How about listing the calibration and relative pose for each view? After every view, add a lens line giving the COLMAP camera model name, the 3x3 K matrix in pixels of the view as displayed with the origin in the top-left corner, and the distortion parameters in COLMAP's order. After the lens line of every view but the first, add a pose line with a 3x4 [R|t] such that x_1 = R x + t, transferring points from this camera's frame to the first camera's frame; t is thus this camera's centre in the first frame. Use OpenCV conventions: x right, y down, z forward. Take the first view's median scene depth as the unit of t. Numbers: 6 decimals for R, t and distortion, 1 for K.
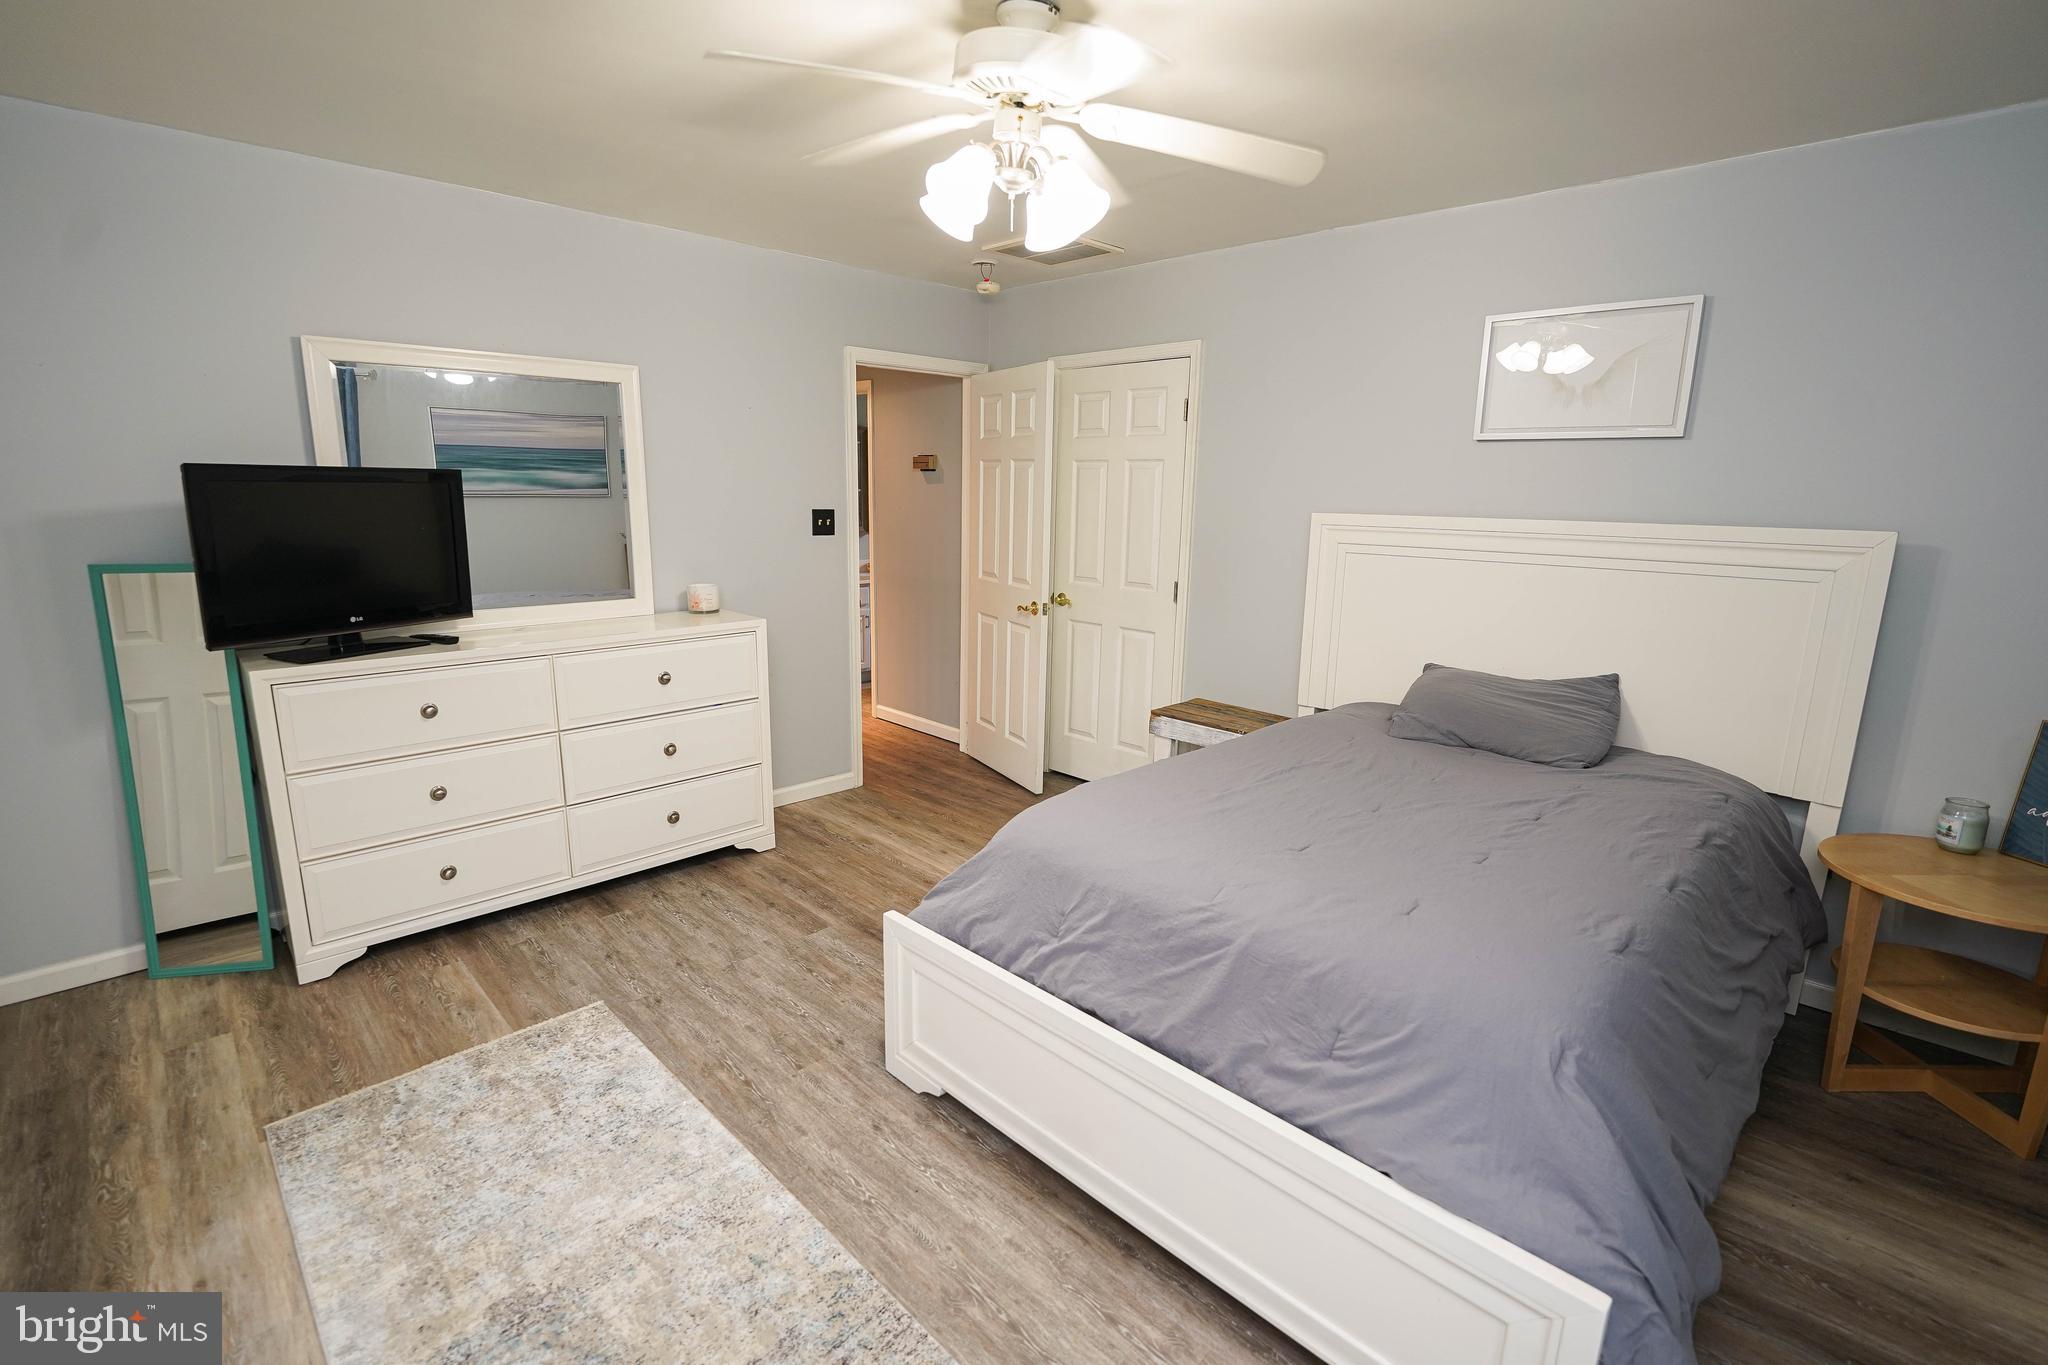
lens RADIAL K [[912.0, 0, 1007.1], [0, 912.0, 688.8], [0, 0, 1]] dist [-0.024670, -0.000418]
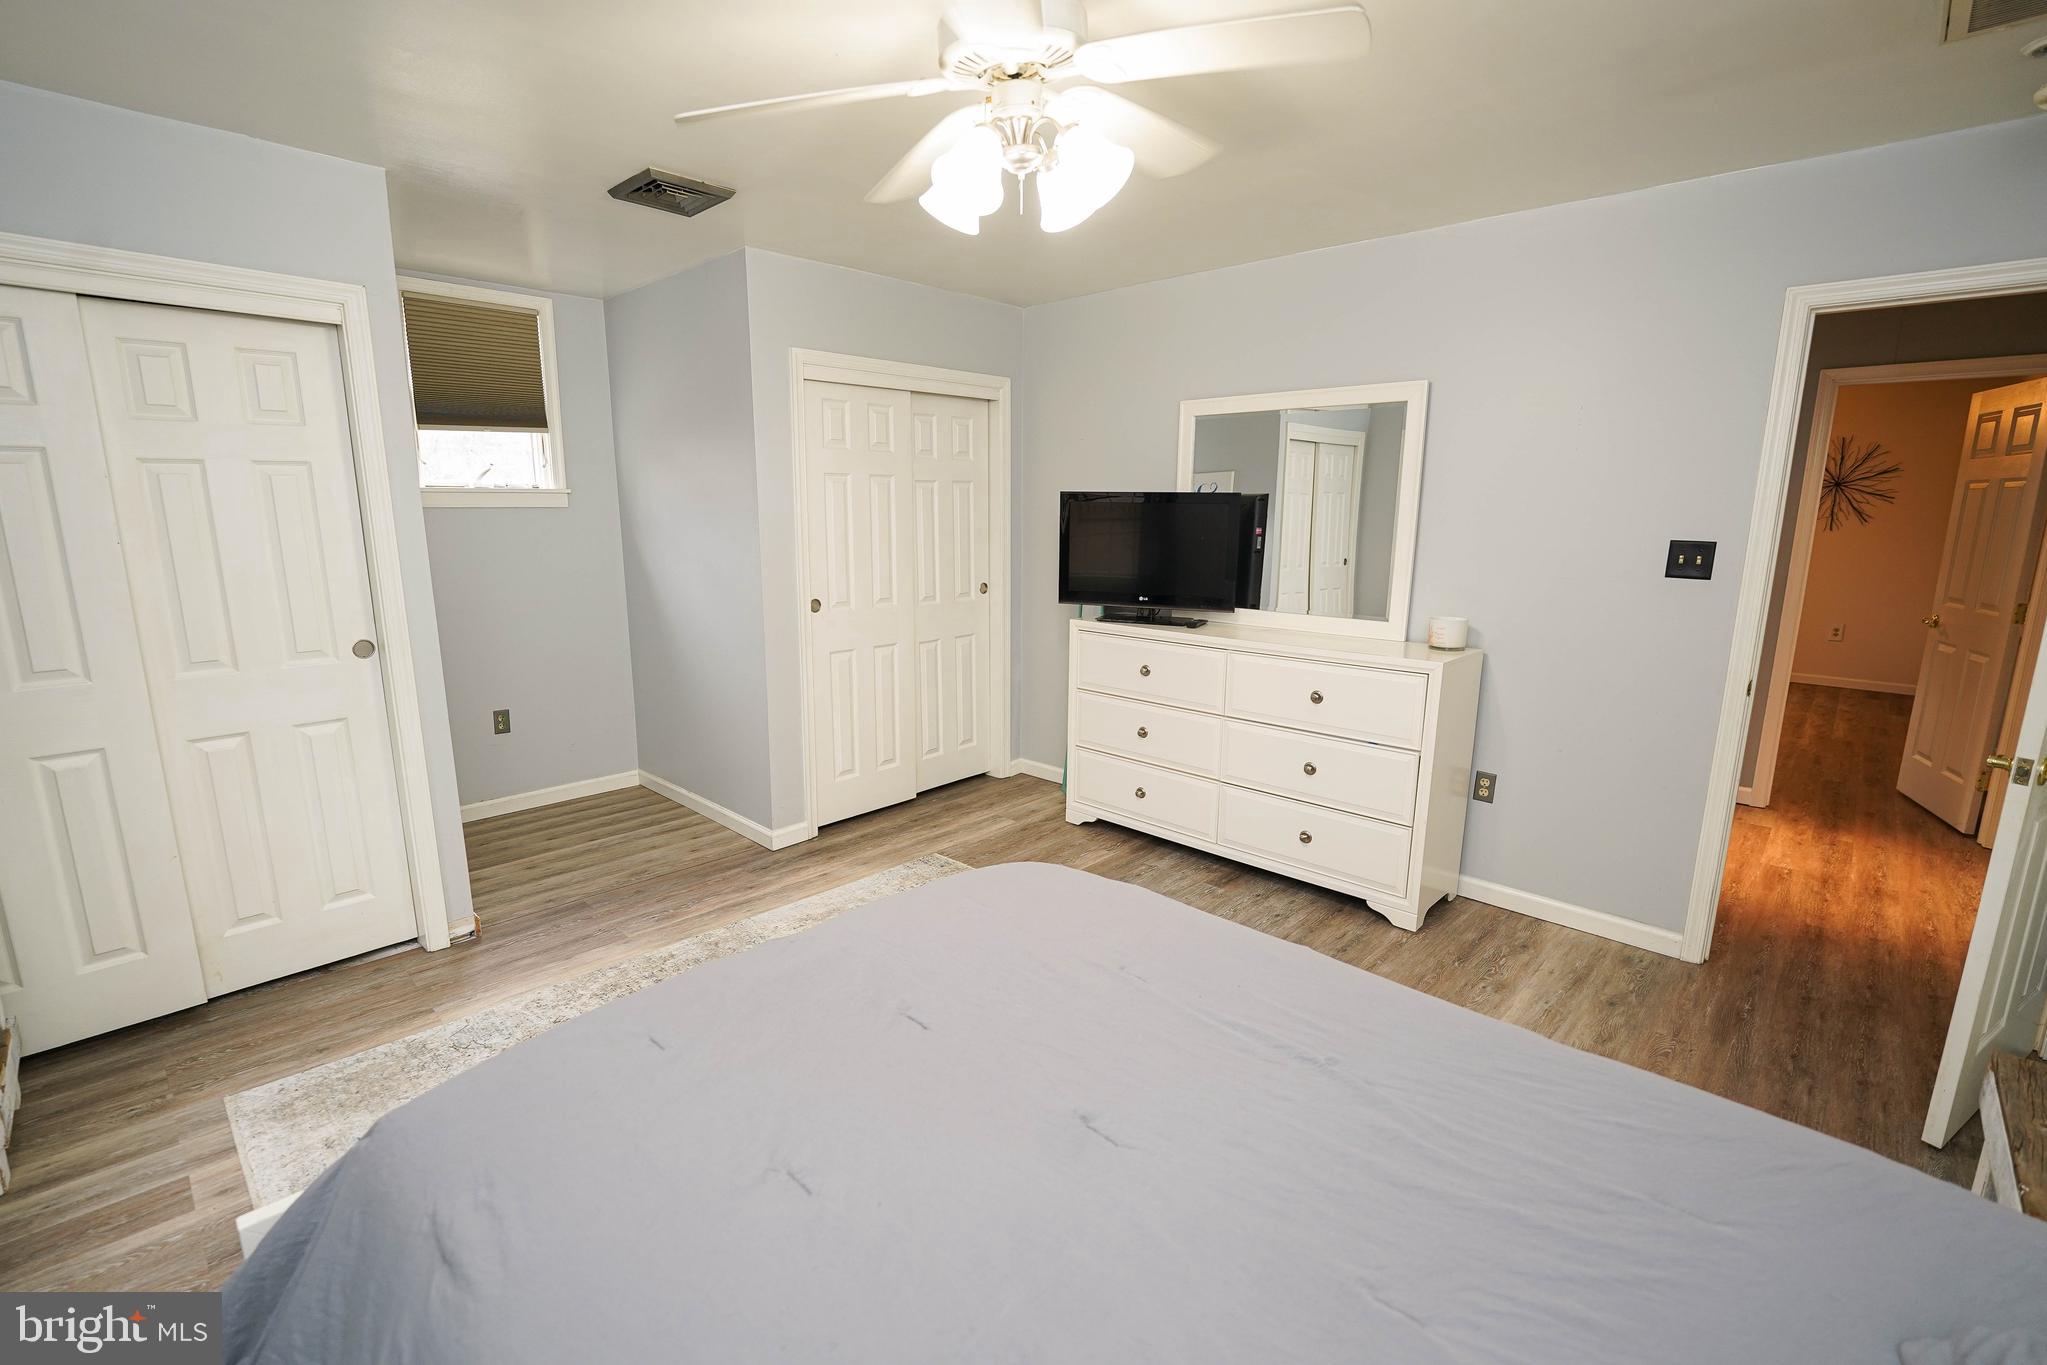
lens RADIAL K [[911.5, 0, 1021.7], [0, 911.5, 687.9], [0, 0, 1]] dist [-0.024670, -0.000418]
pose [[0.024208, 0.180818, -0.983219, 0.605126], [-0.221332, 0.960069, 0.171111, -0.122815], [0.974898, 0.213475, 0.063262, 0.632087]]
